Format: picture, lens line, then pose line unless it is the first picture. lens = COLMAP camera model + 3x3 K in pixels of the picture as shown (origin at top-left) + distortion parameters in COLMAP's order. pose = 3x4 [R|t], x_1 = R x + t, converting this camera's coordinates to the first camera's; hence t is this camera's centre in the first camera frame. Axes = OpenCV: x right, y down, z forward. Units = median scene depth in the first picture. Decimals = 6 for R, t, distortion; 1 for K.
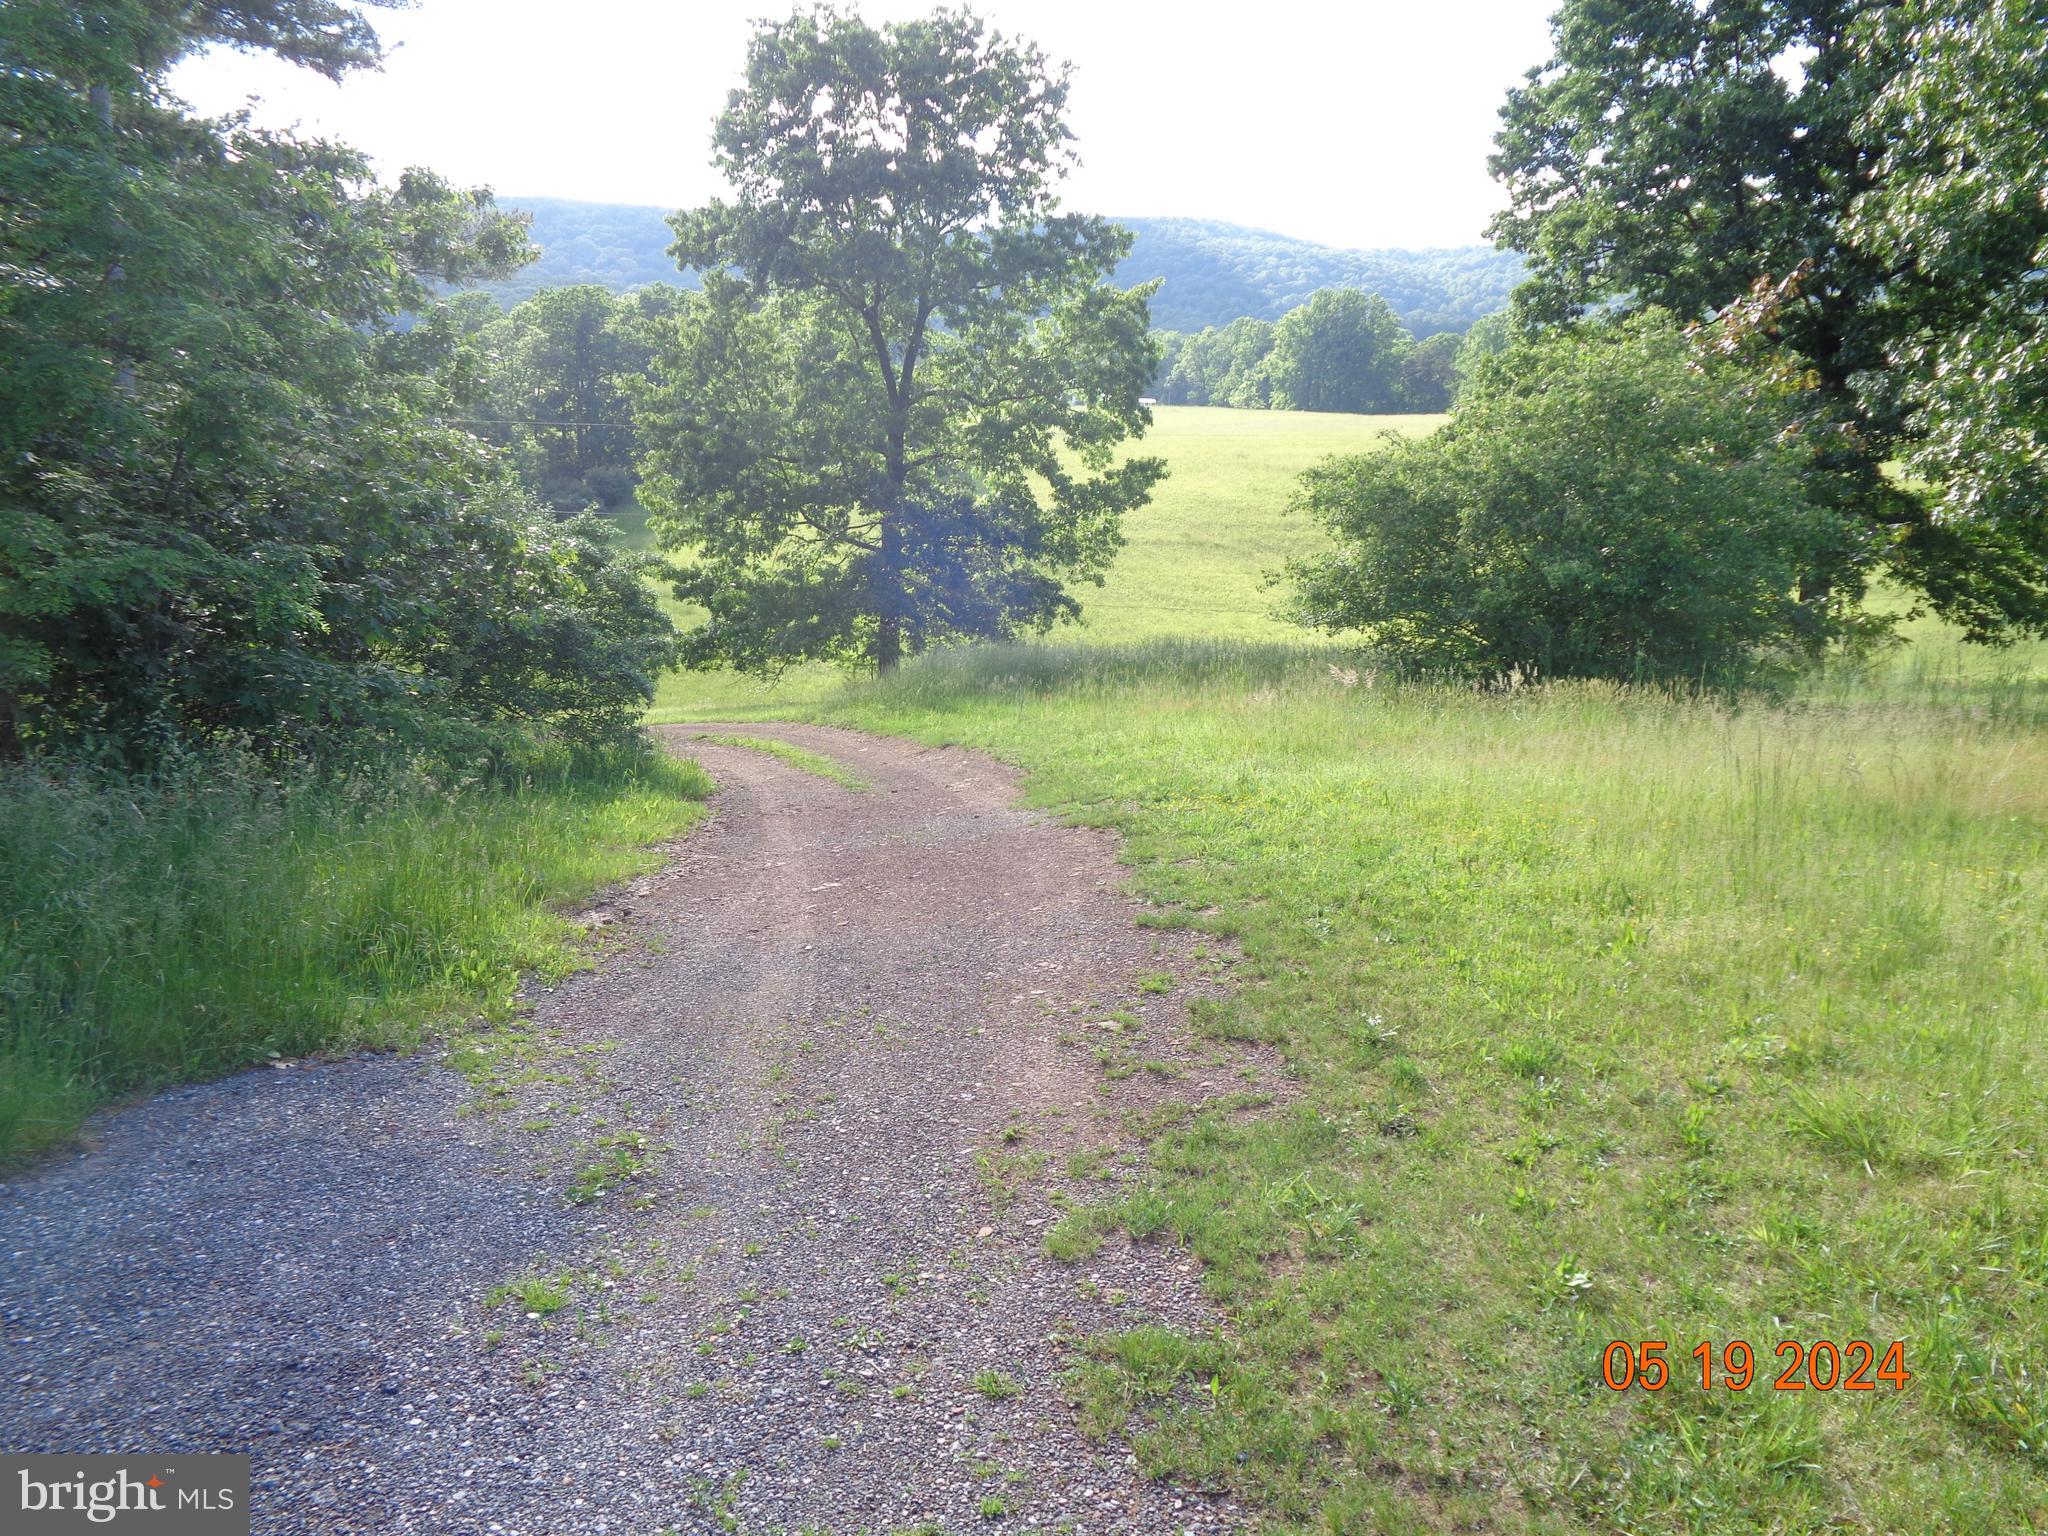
lens RADIAL K [[1533.0, 0, 1024.0], [0, 1533.0, 768.0], [0, 0, 1]] dist [0.008956, 0.010544]
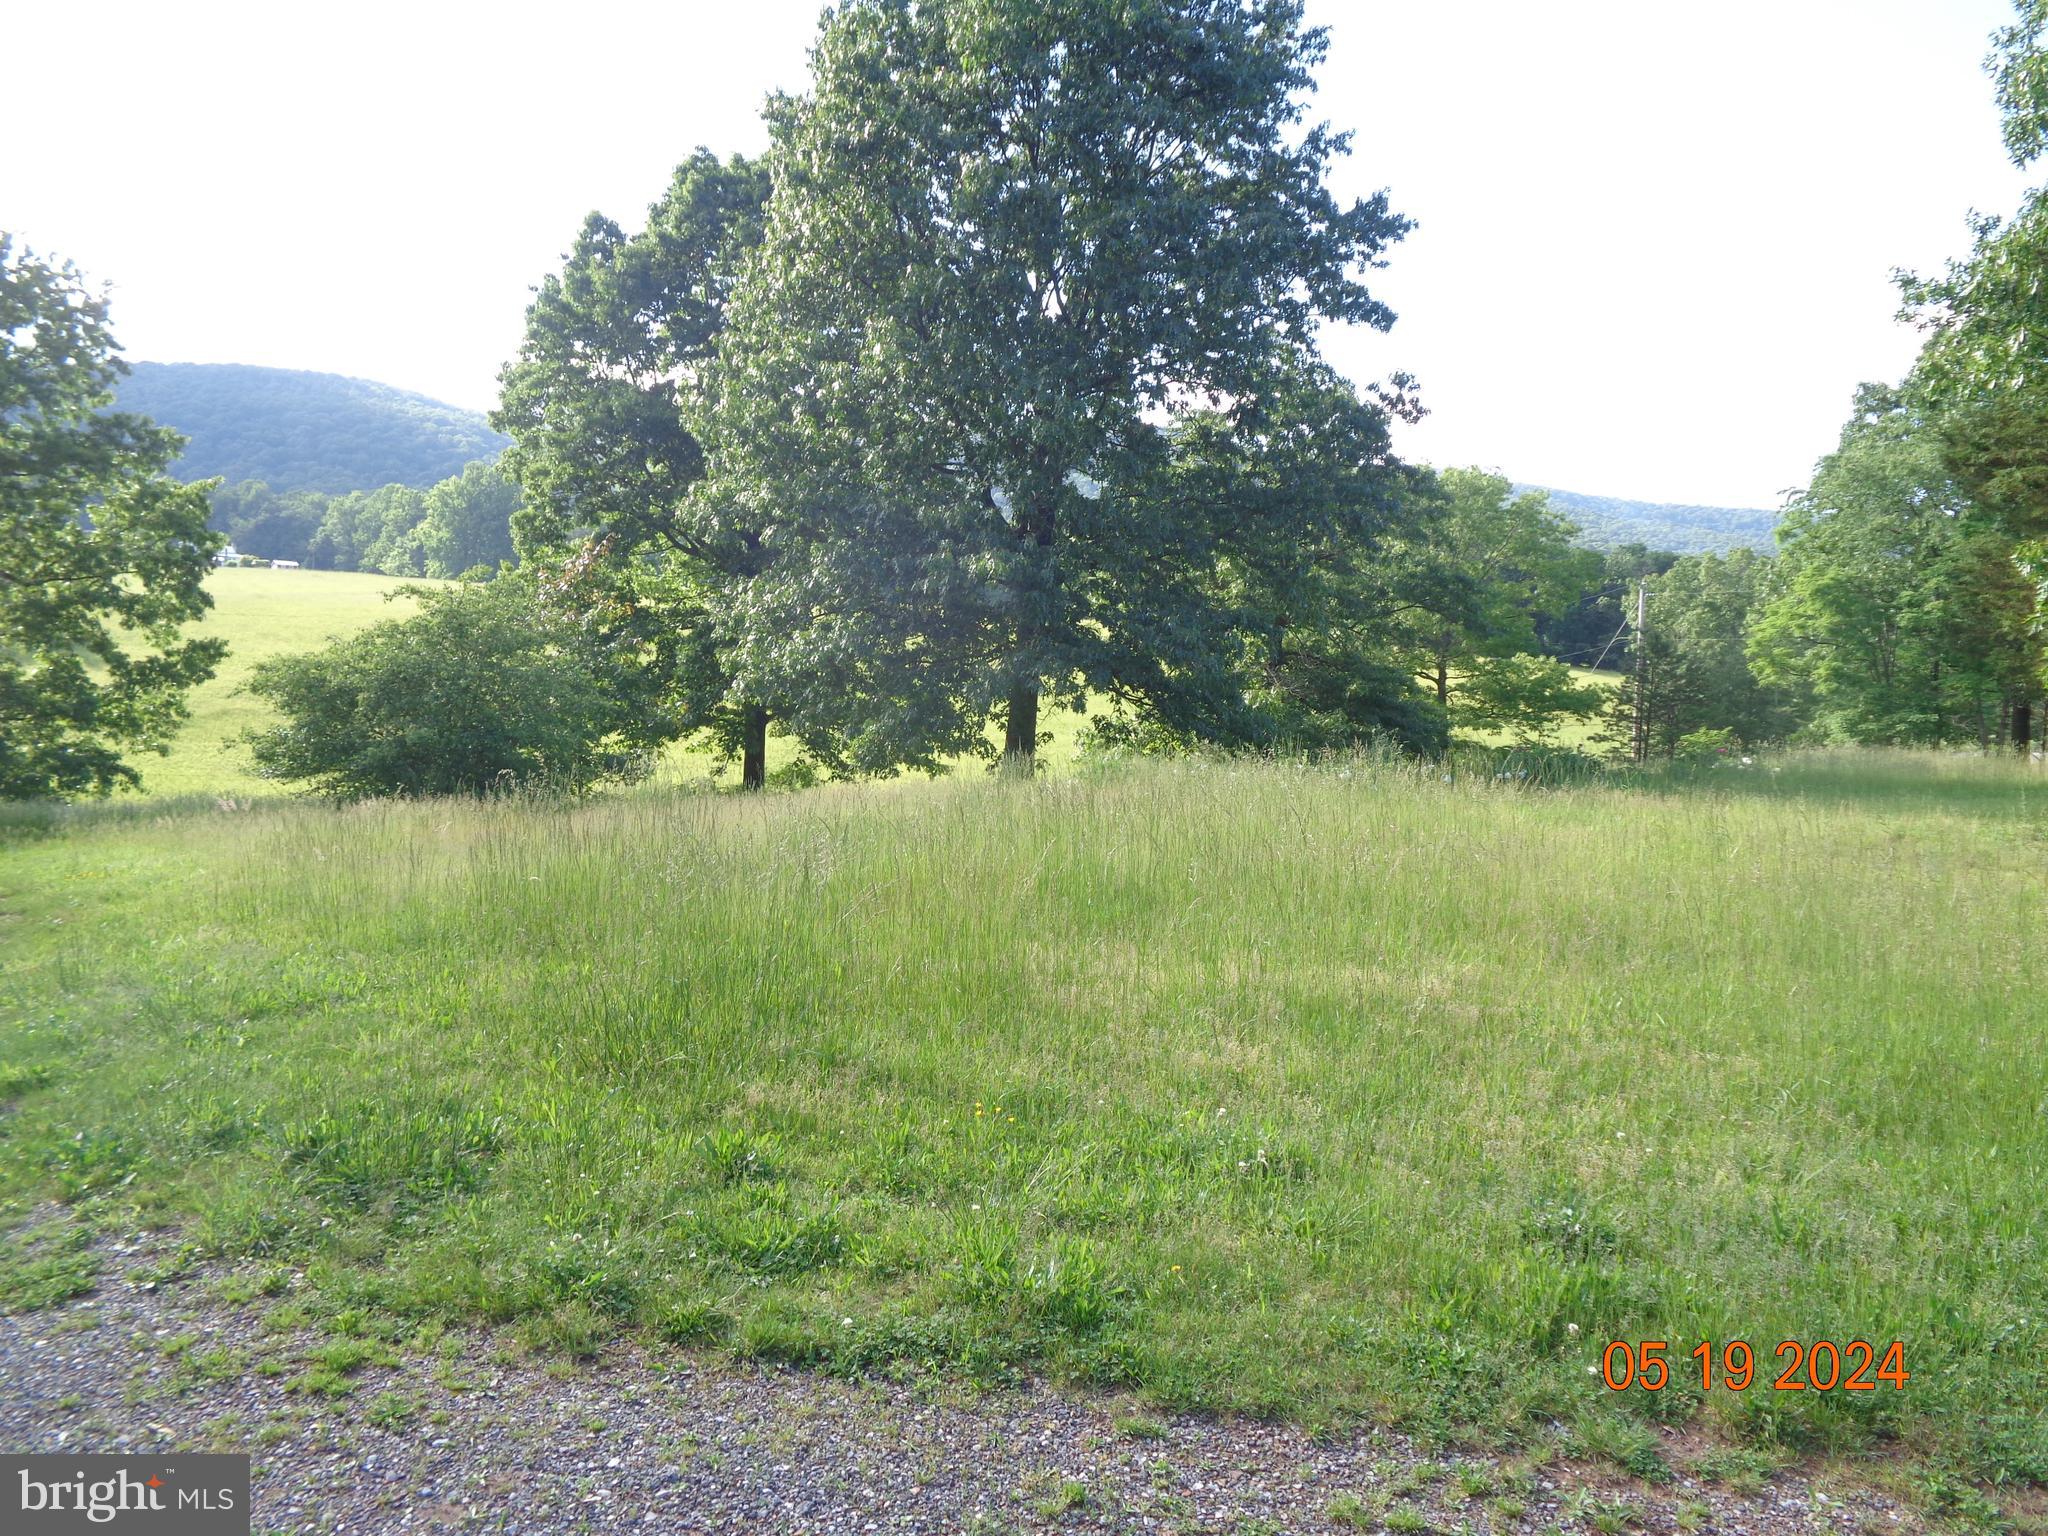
lens RADIAL K [[1533.0, 0, 1024.0], [0, 1533.0, 768.0], [0, 0, 1]] dist [0.008956, 0.010544]
pose [[0.869845, -0.026462, 0.492616, 0.042980], [0.079348, 0.993064, -0.086766, 0.030198], [-0.486903, 0.114561, 0.865911, -0.216837]]
